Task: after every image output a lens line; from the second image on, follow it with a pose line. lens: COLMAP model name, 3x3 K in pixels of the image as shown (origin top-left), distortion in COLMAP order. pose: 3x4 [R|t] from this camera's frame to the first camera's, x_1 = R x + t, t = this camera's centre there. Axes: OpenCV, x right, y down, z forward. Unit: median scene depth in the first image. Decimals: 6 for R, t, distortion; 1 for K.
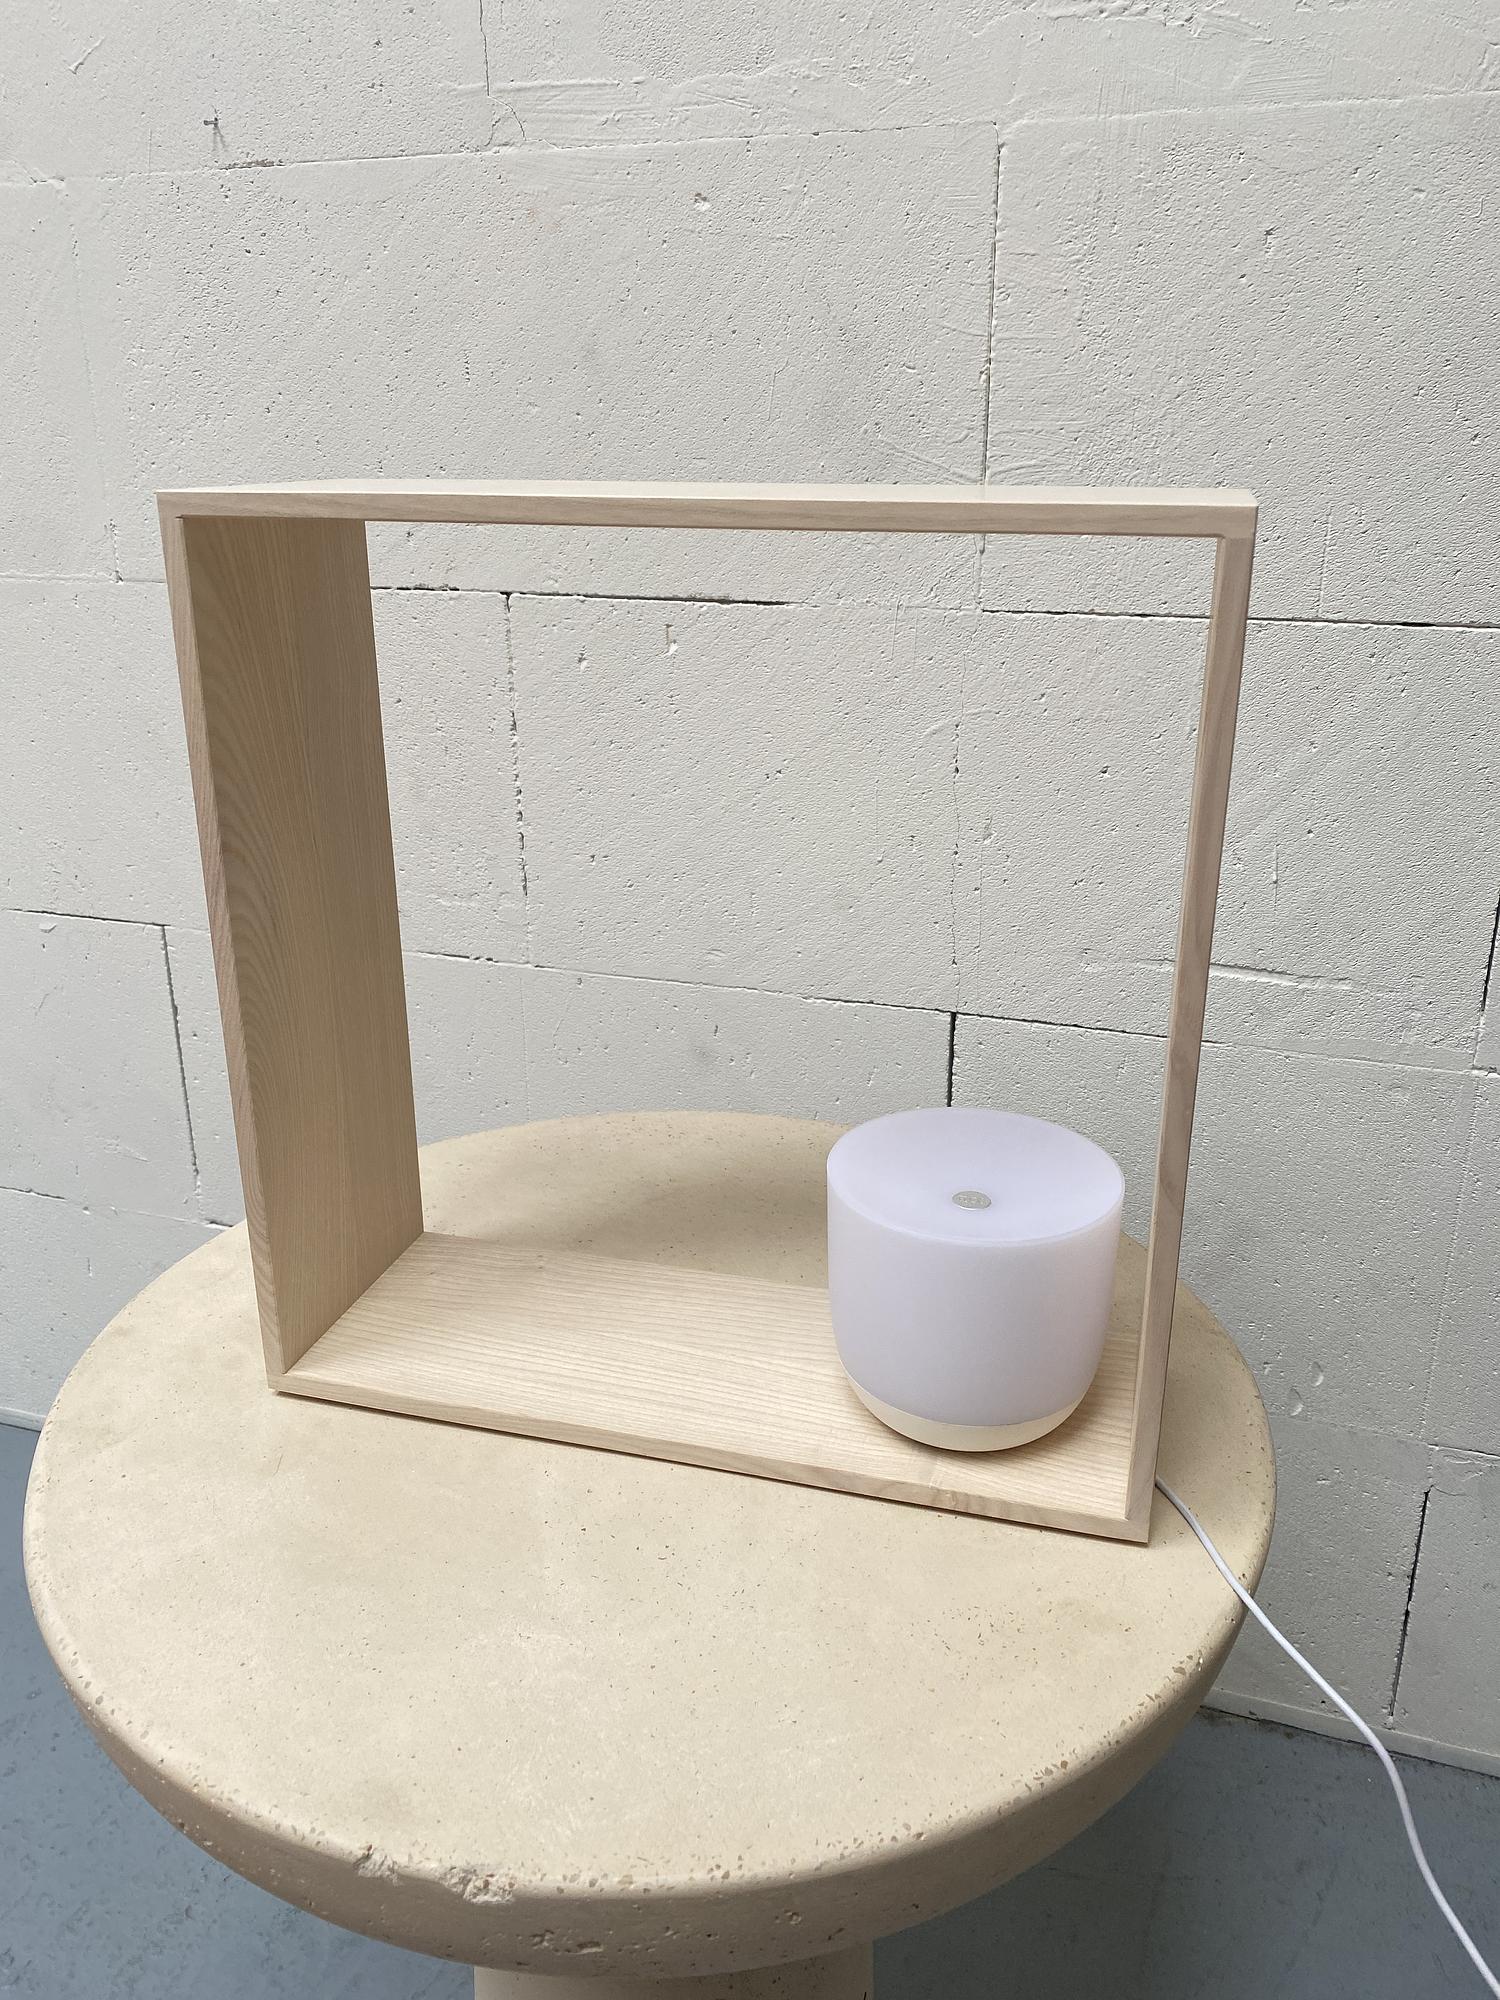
lens RADIAL K [[1566.8, 0, 749.5], [0, 1566.8, 952.4], [0, 0, 1]] dist [-0.011759, 0.015692]
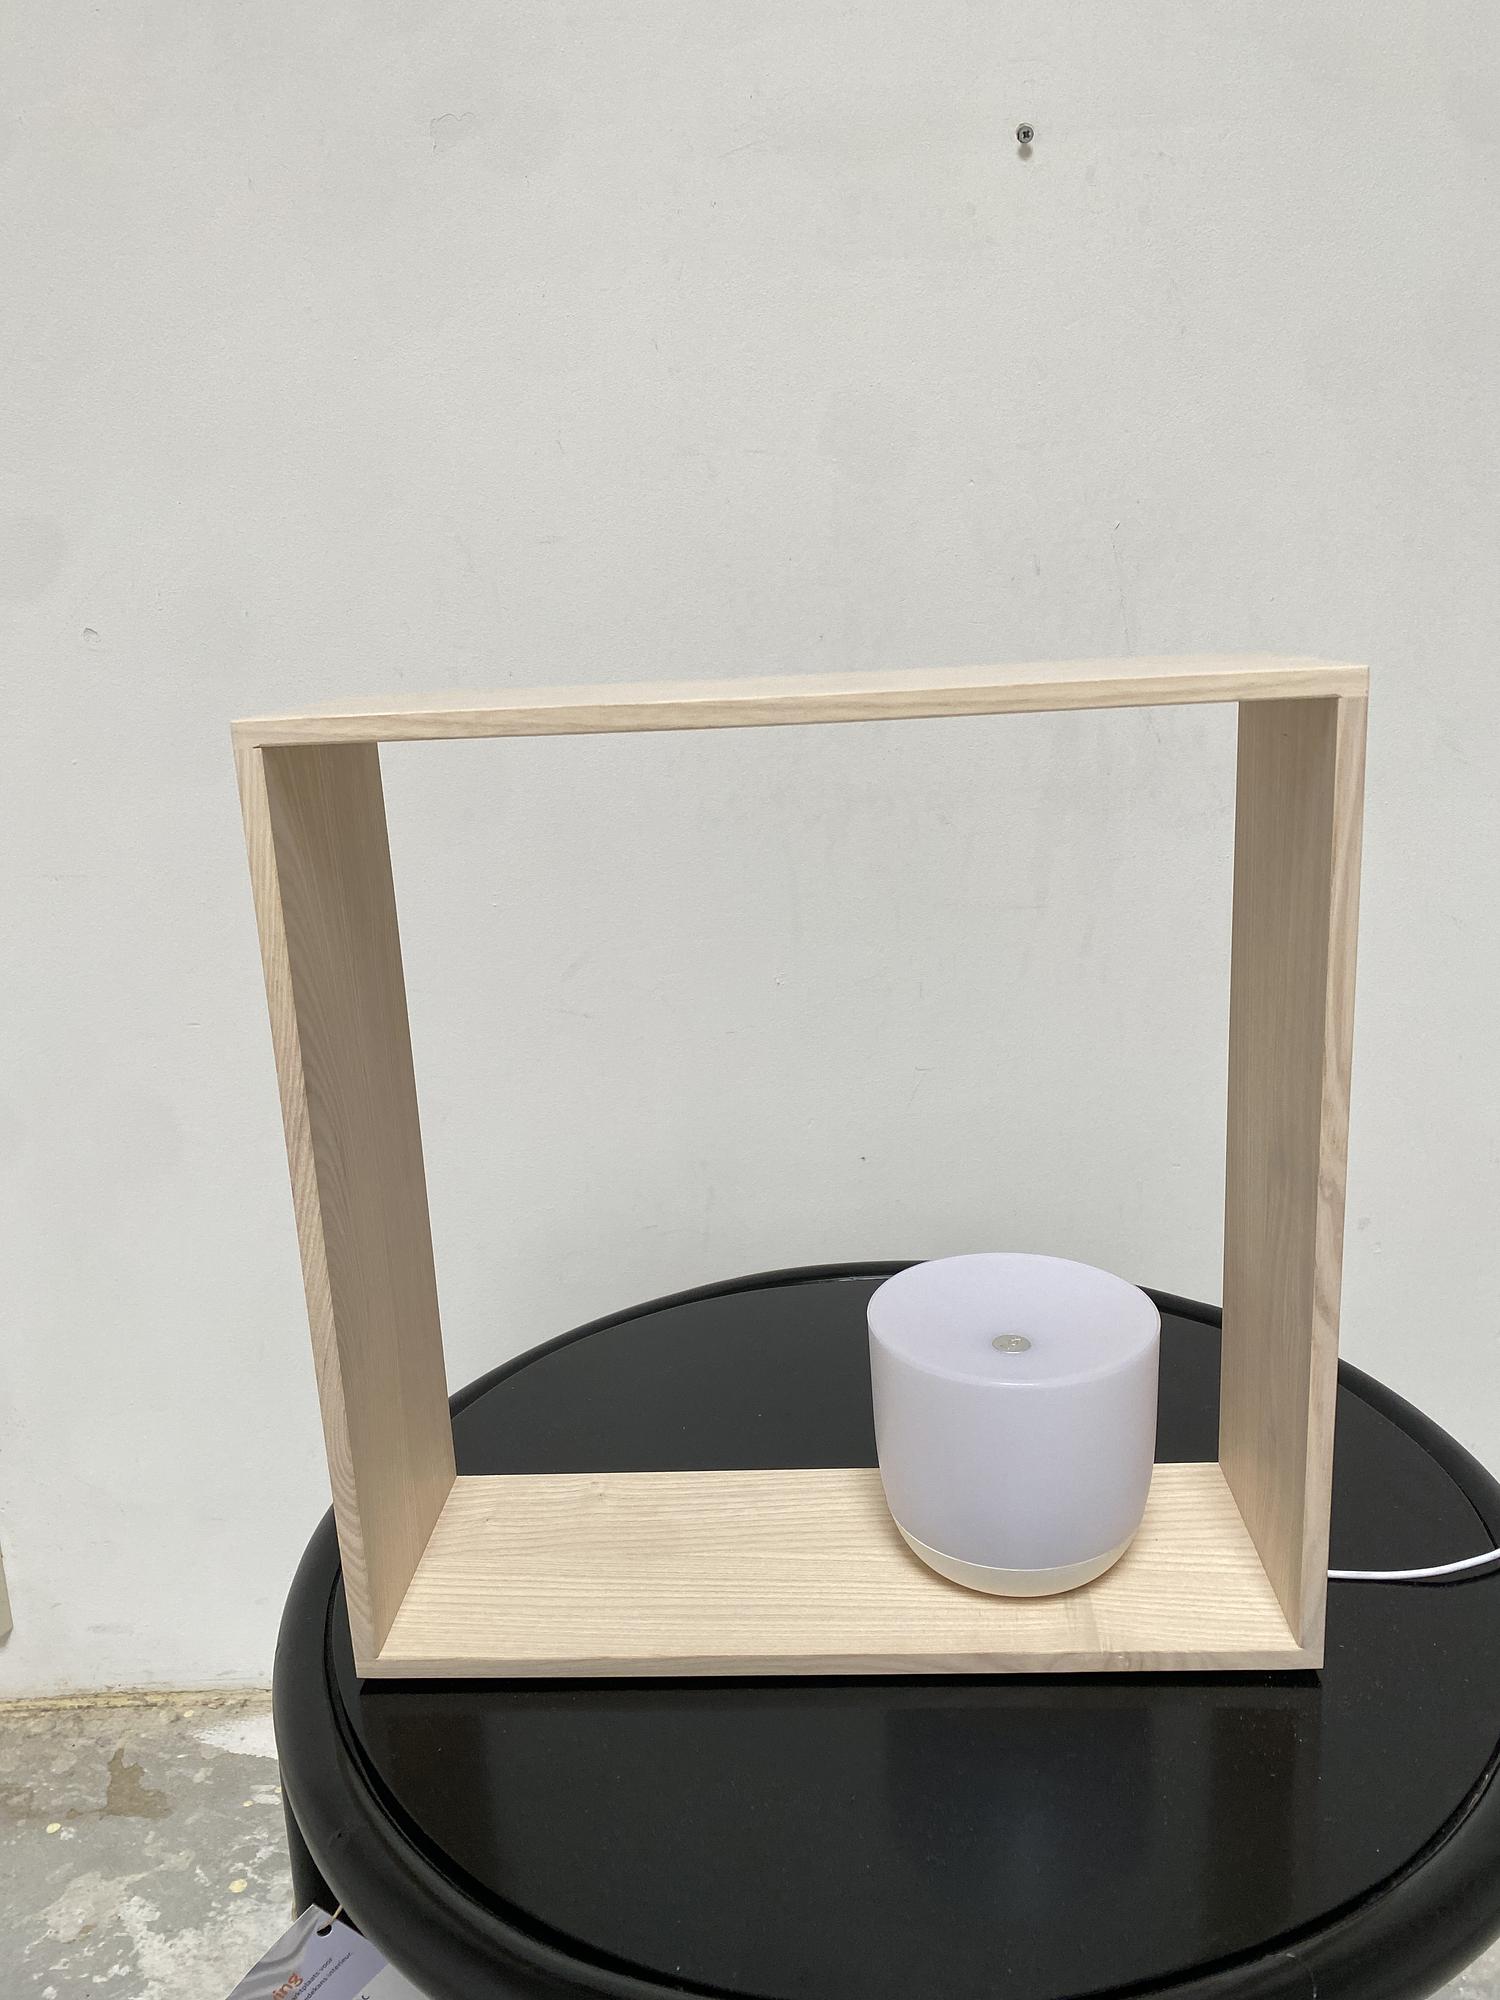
lens RADIAL K [[1566.8, 0, 749.5], [0, 1566.8, 952.4], [0, 0, 1]] dist [-0.011759, 0.015692]
pose [[0.974288, -0.094017, 0.204753, -0.259599], [0.117154, 0.987658, -0.103958, -0.018309], [-0.192452, 0.125272, 0.973277, 0.025123]]
